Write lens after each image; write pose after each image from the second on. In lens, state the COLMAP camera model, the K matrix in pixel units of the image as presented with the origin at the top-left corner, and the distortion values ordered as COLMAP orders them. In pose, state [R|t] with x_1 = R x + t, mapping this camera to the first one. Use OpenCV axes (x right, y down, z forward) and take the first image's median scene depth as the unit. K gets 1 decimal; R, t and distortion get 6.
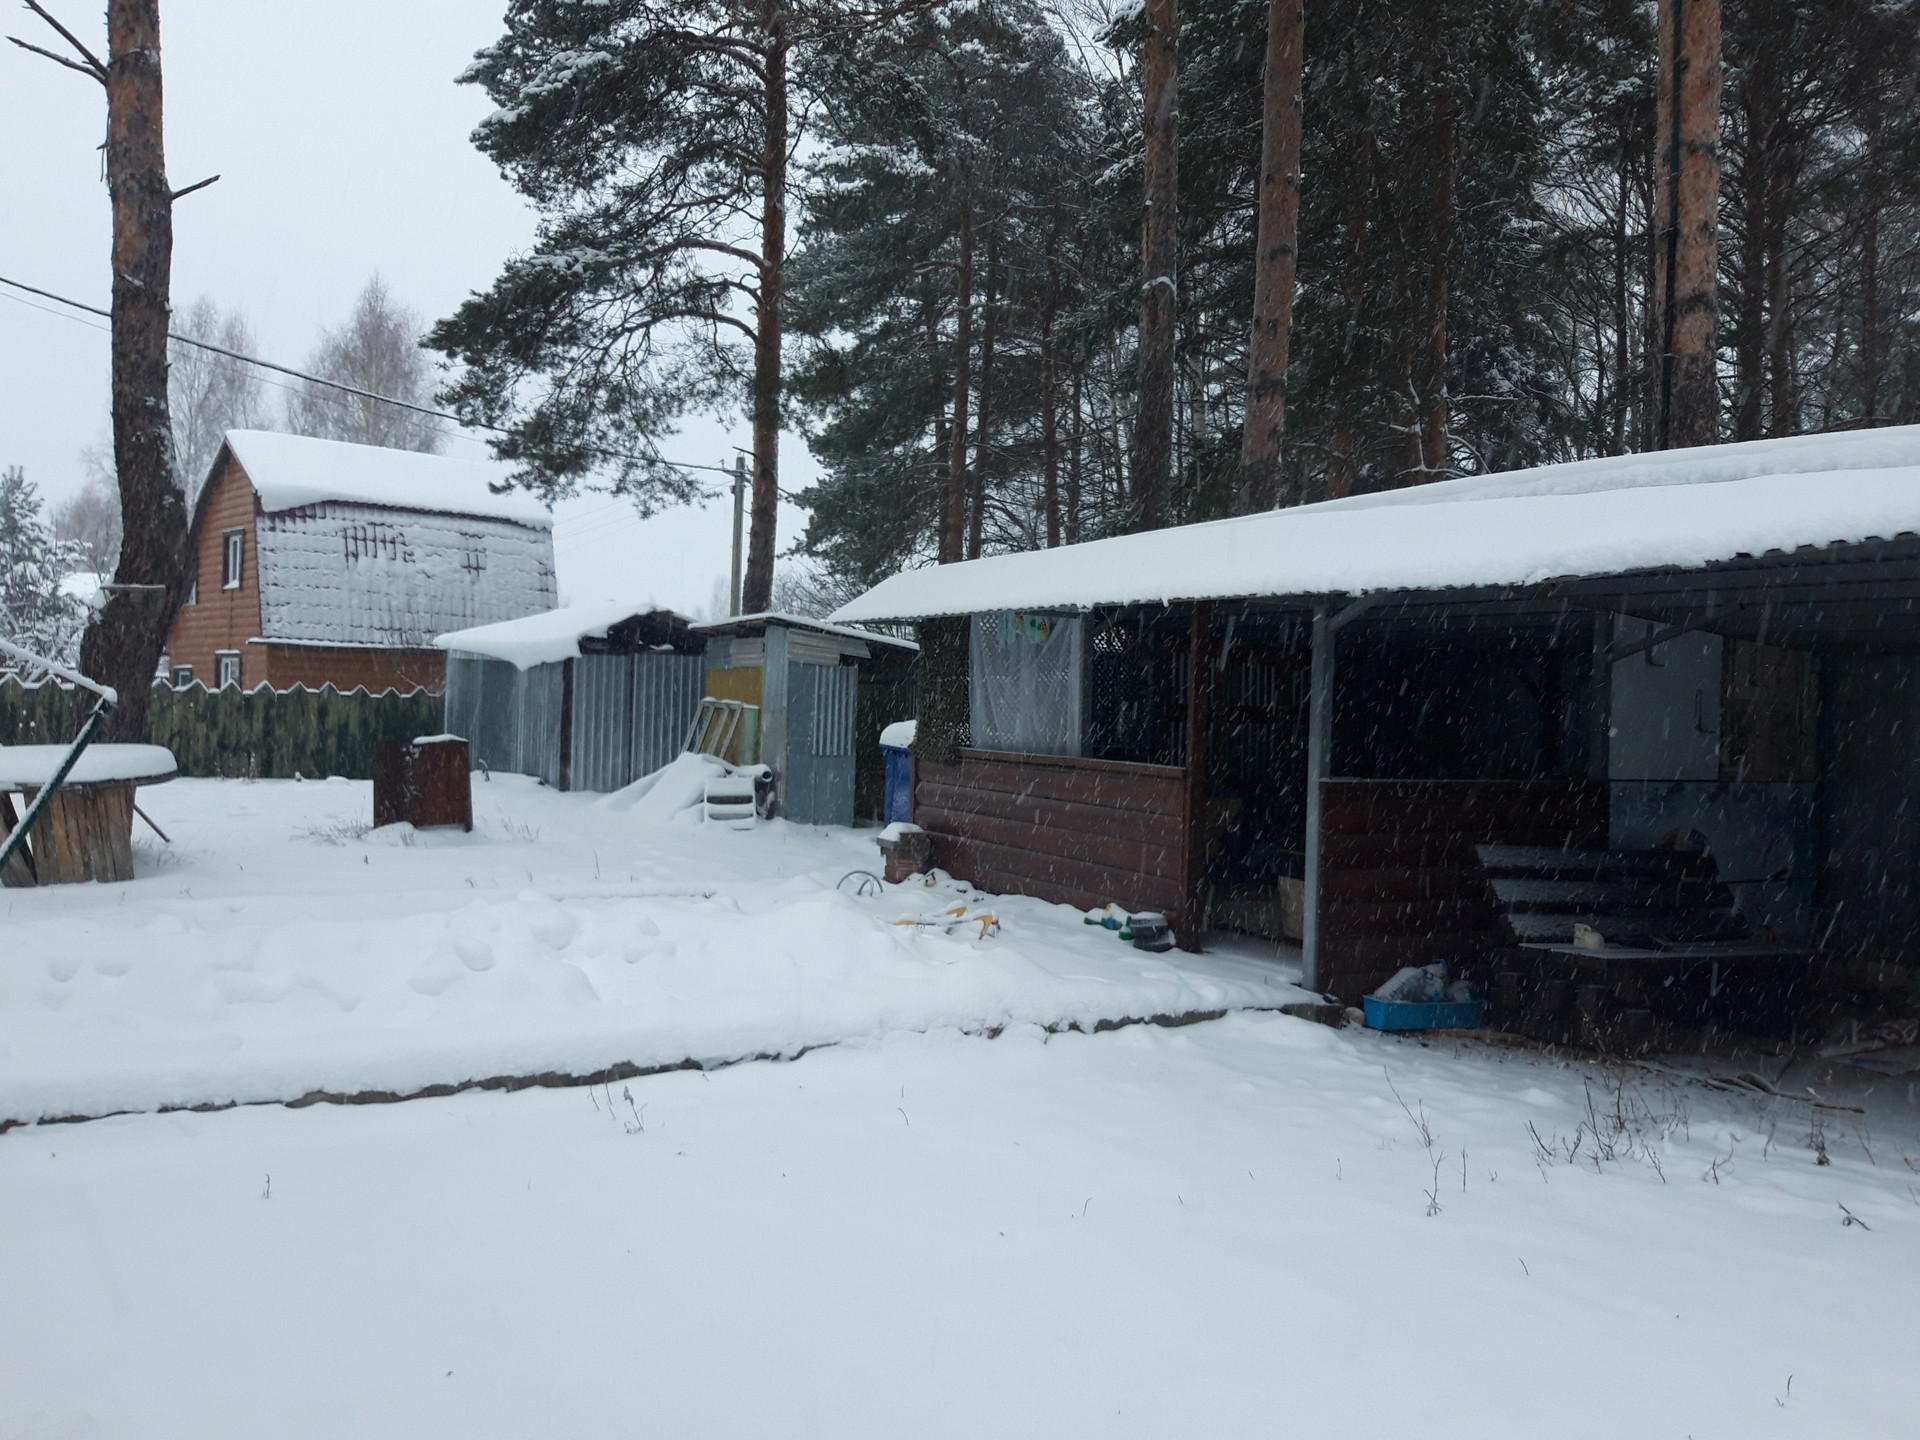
lens RADIAL K [[1471.9, 0, 965.8], [0, 1471.9, 711.4], [0, 0, 1]] dist [0.050893, -0.097269]
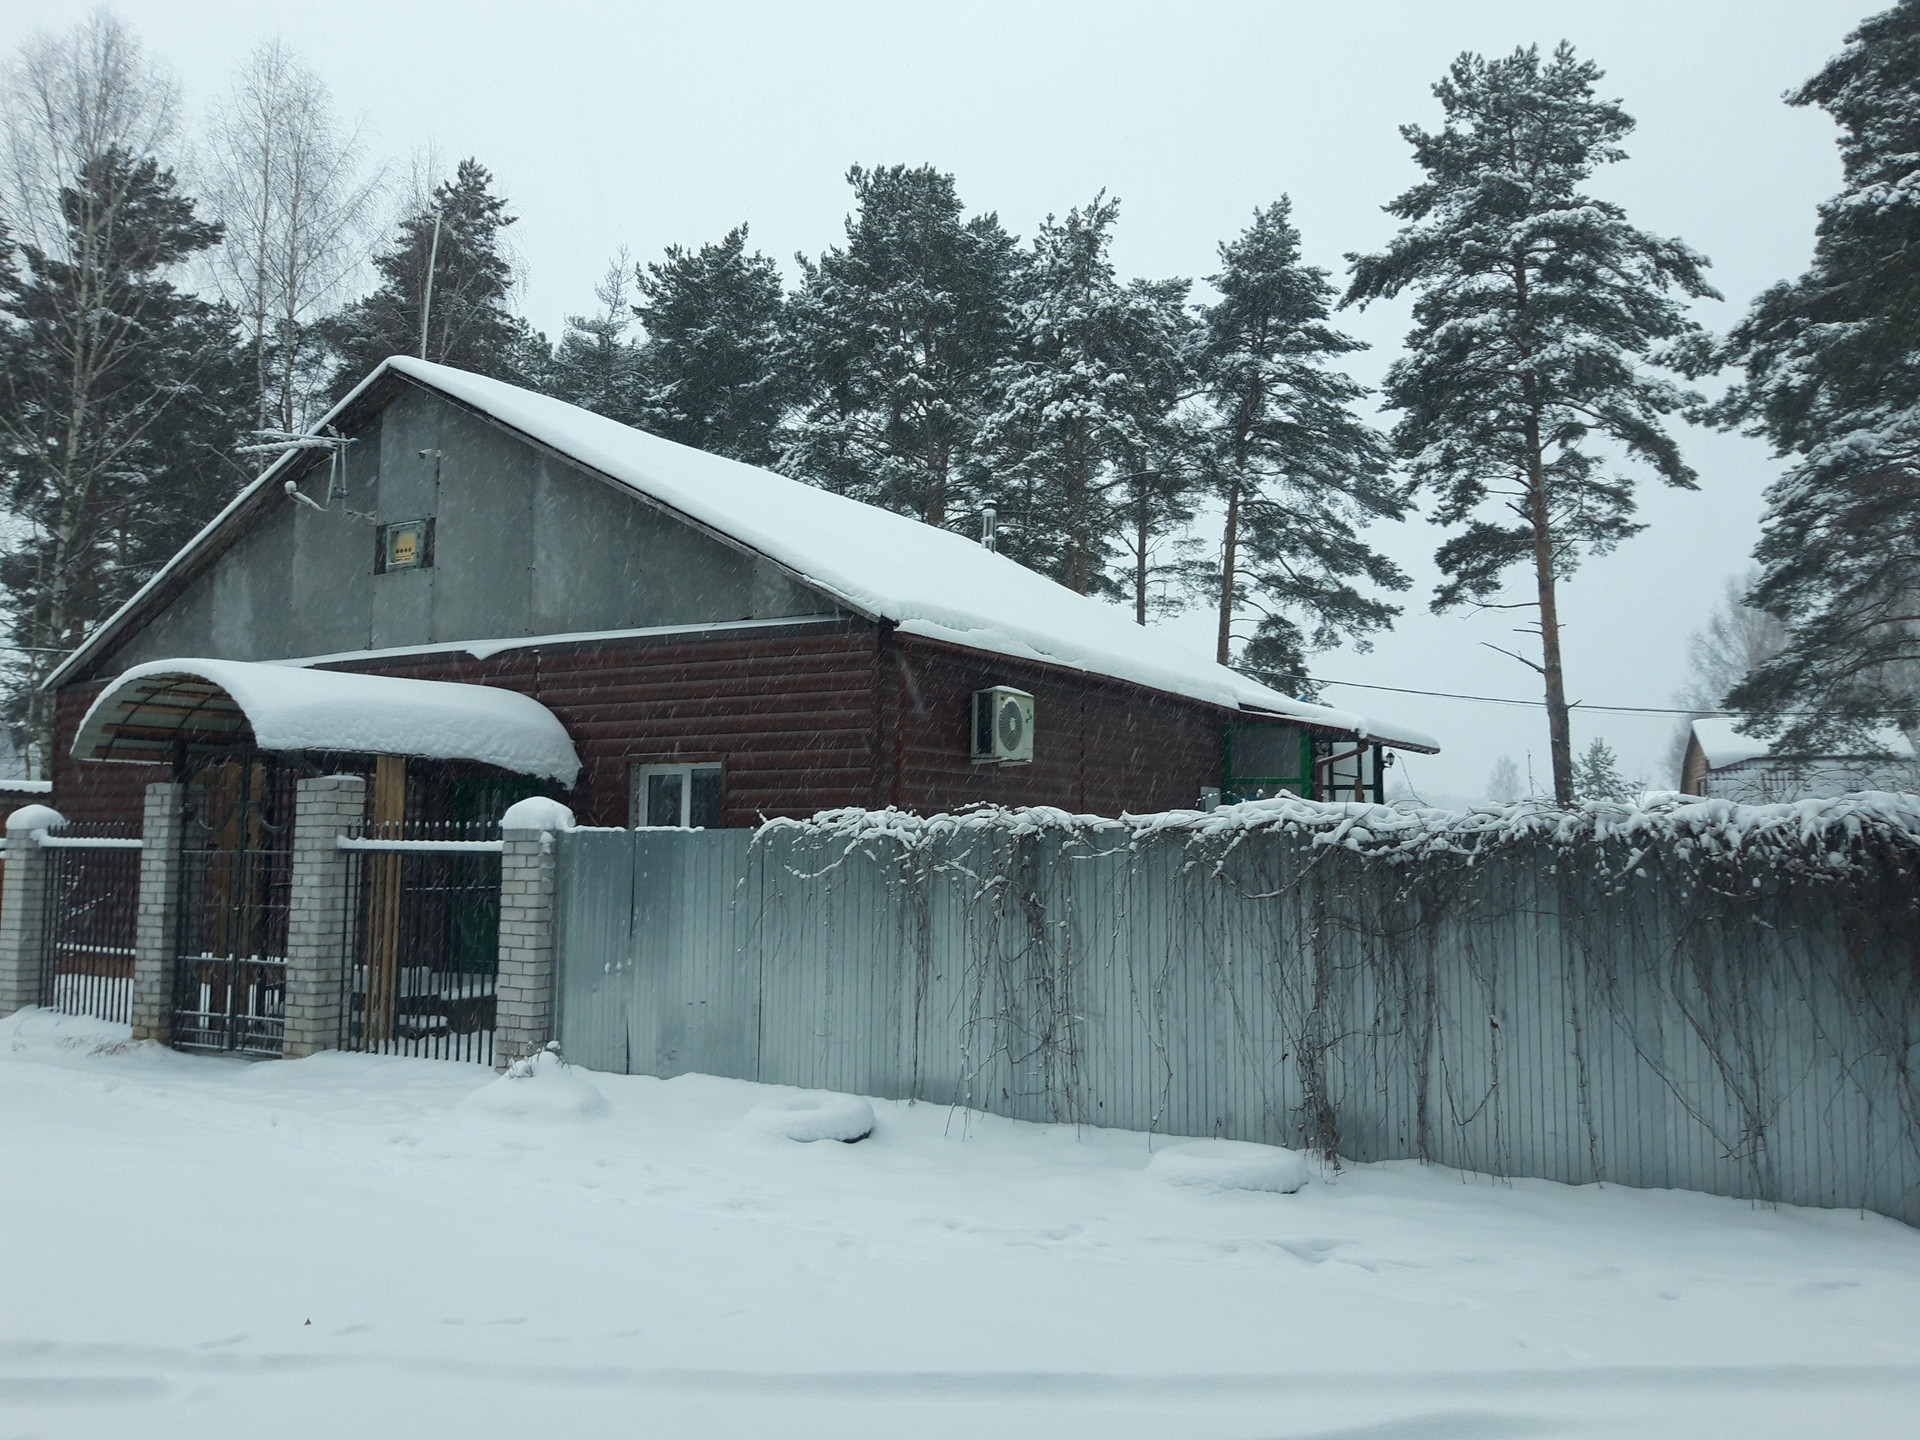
lens RADIAL K [[1471.9, 0, 976.8], [0, 1471.9, 723.1], [0, 0, 1]] dist [0.050893, -0.097269]
pose [[0.525432, -0.099989, -0.844940, 0.748886], [0.002547, 0.993251, -0.115956, 0.009947], [0.850832, 0.058774, 0.522141, -0.863818]]
